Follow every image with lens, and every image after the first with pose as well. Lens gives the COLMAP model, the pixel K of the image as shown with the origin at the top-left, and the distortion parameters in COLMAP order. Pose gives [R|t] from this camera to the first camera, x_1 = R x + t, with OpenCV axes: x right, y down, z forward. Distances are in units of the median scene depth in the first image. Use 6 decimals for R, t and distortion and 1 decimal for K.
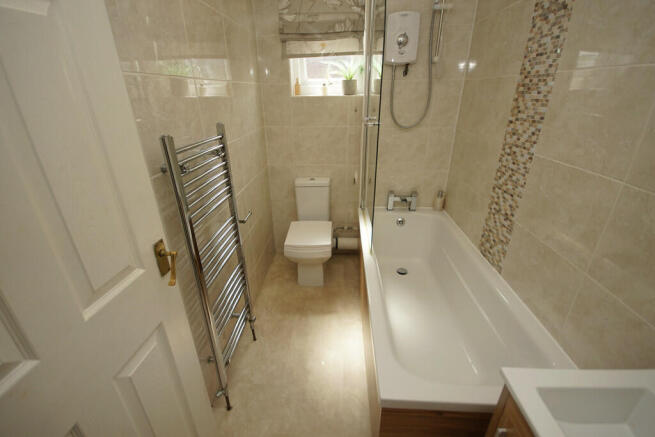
lens RADIAL K [[302.7, 0, 340.1], [0, 302.7, 218.1], [0, 0, 1]] dist [0.001641, 0.000374]
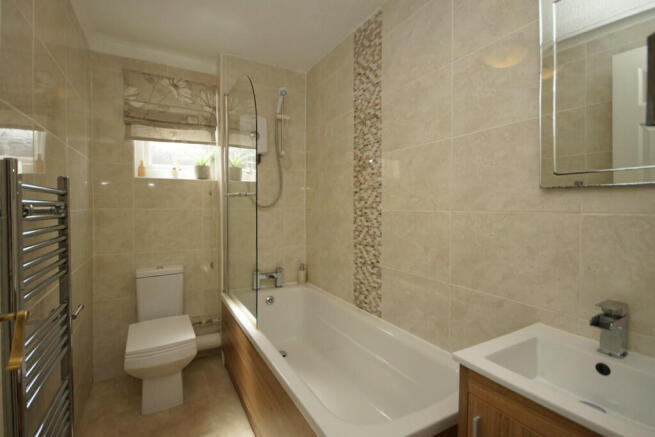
lens RADIAL K [[297.1, 0, 332.4], [0, 297.1, 202.4], [0, 0, 1]] dist [0.000670, 0.000227]
pose [[0.859740, 0.002887, 0.510723, -0.151804], [0.197562, 0.920260, -0.337772, 0.117825], [-0.470973, 0.391296, 0.790615, 0.075429]]
